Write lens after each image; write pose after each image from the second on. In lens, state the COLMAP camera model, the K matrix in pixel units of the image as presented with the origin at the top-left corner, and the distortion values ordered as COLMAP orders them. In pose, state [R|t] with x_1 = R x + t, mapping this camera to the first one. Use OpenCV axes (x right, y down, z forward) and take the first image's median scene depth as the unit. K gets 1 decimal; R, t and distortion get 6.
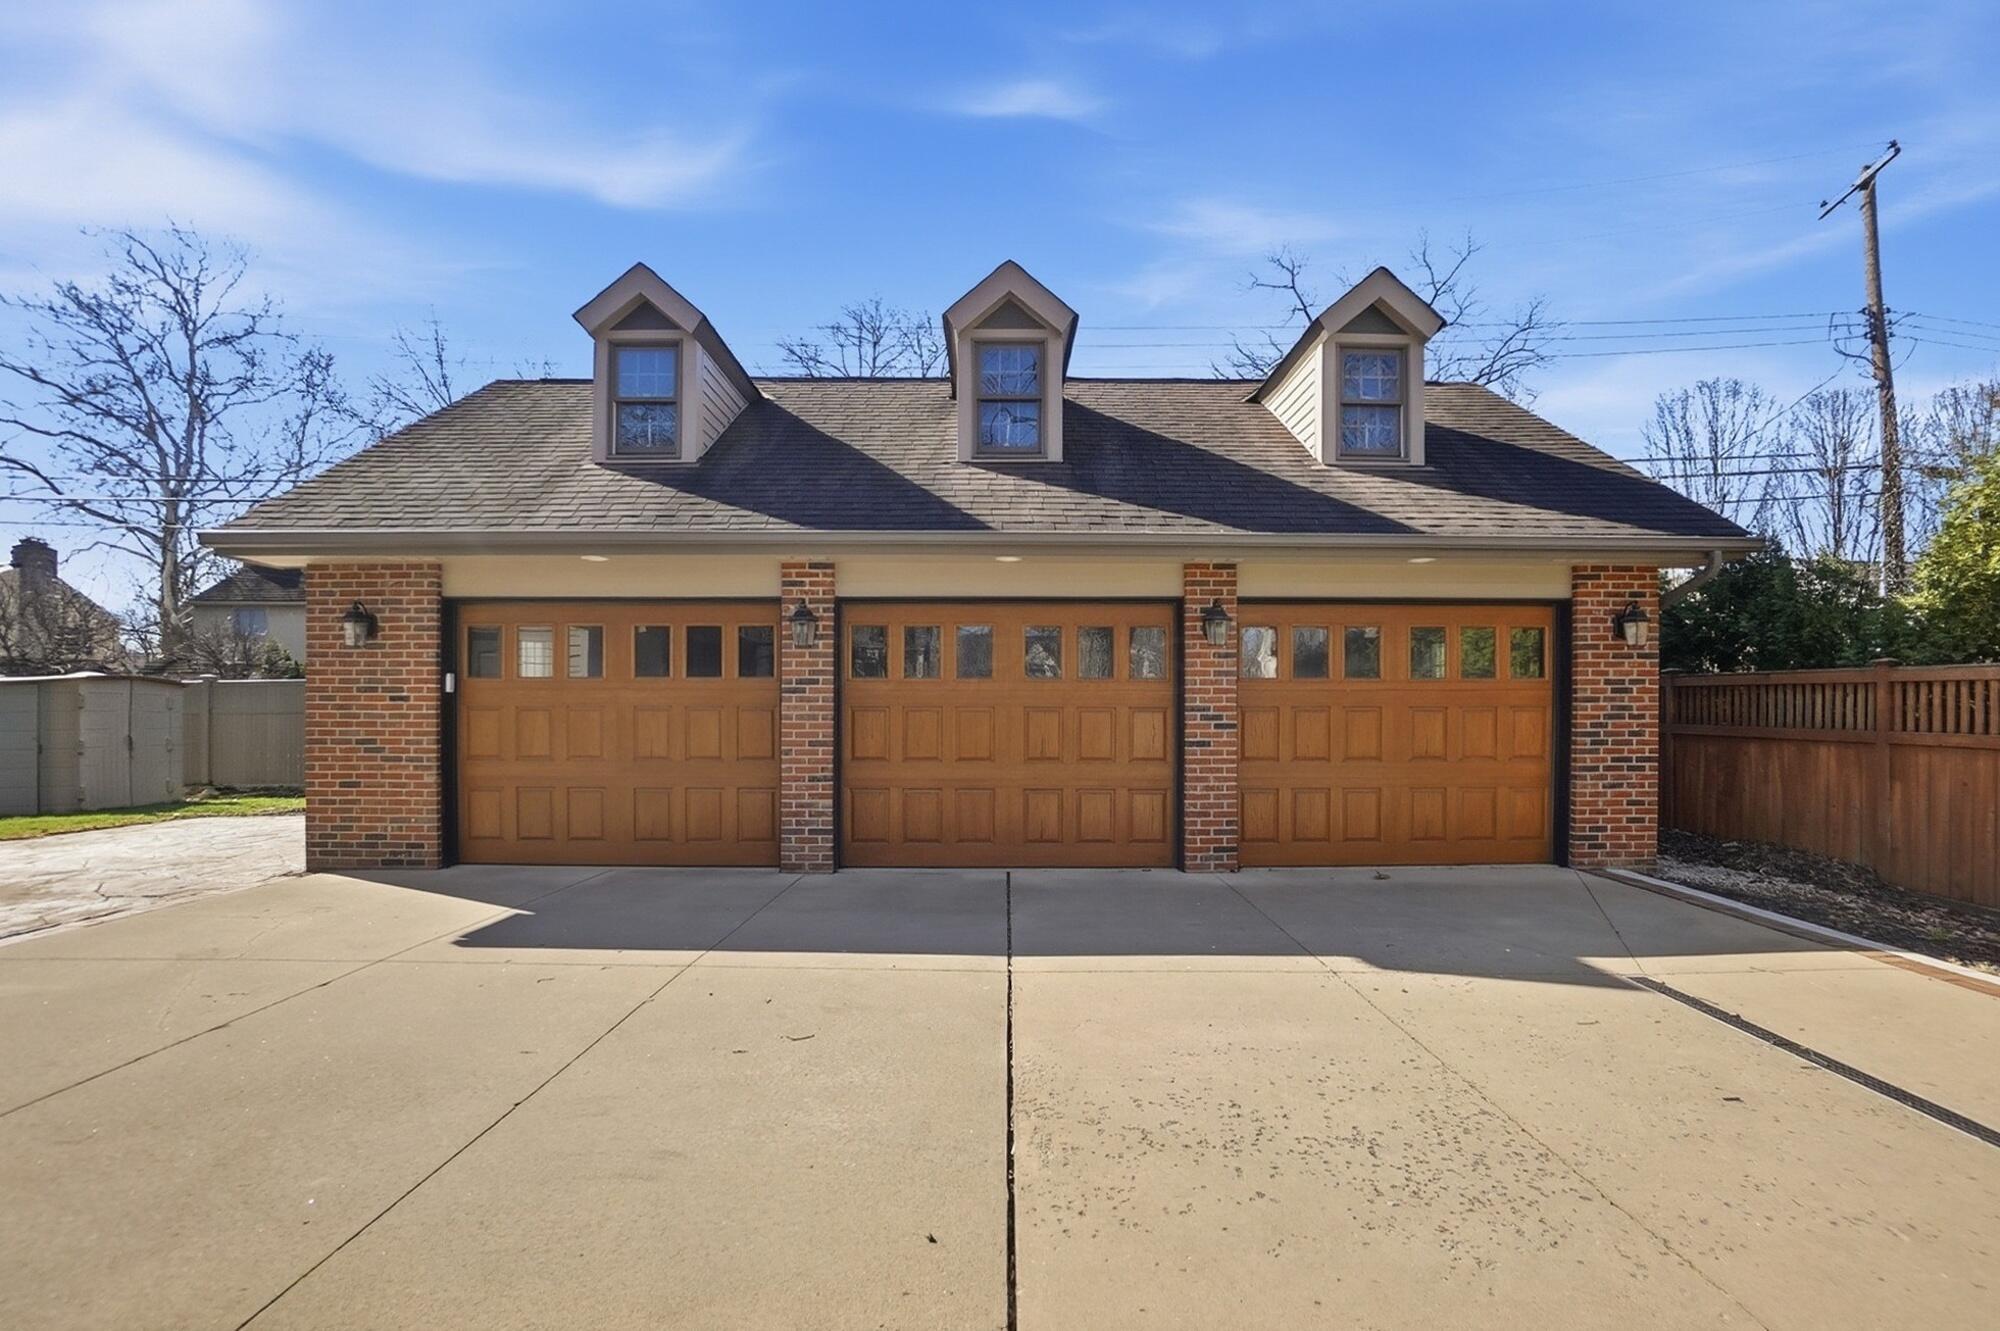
lens RADIAL K [[1217.9, 0, 1000.0], [0, 1217.9, 665.5], [0, 0, 1]] dist [-0.065541, 0.000048]
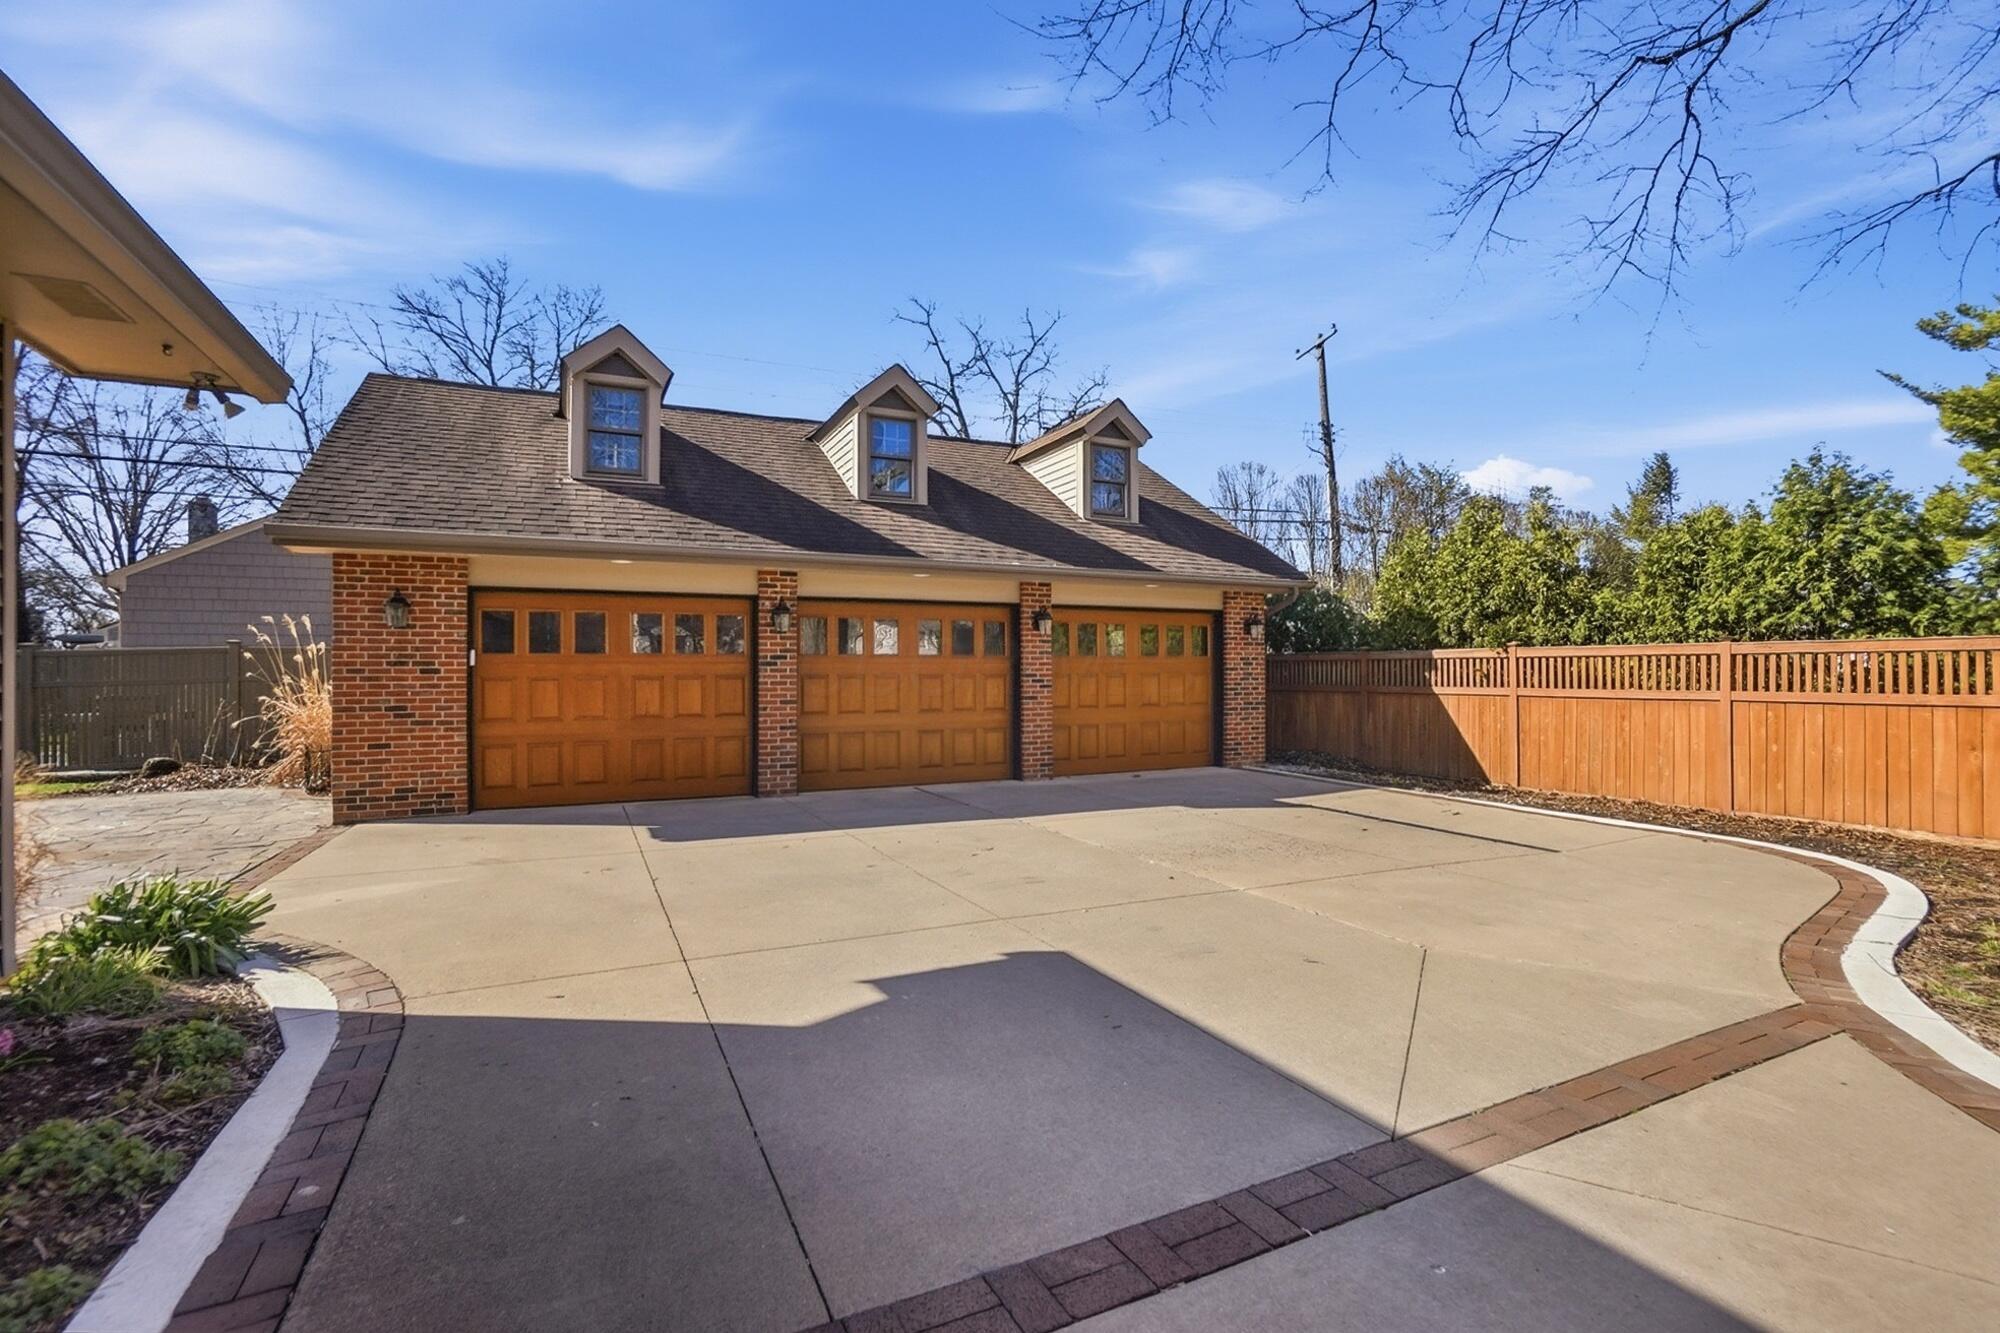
lens RADIAL K [[900.4, 0, 1000.0], [0, 900.4, 666.5], [0, 0, 1]] dist [-0.037517, 0.000002]
pose [[0.904779, -0.001810, 0.425878, -0.356543], [-0.007582, 0.999764, 0.020358, 0.000778], [-0.425814, -0.021649, 0.904552, -0.024136]]
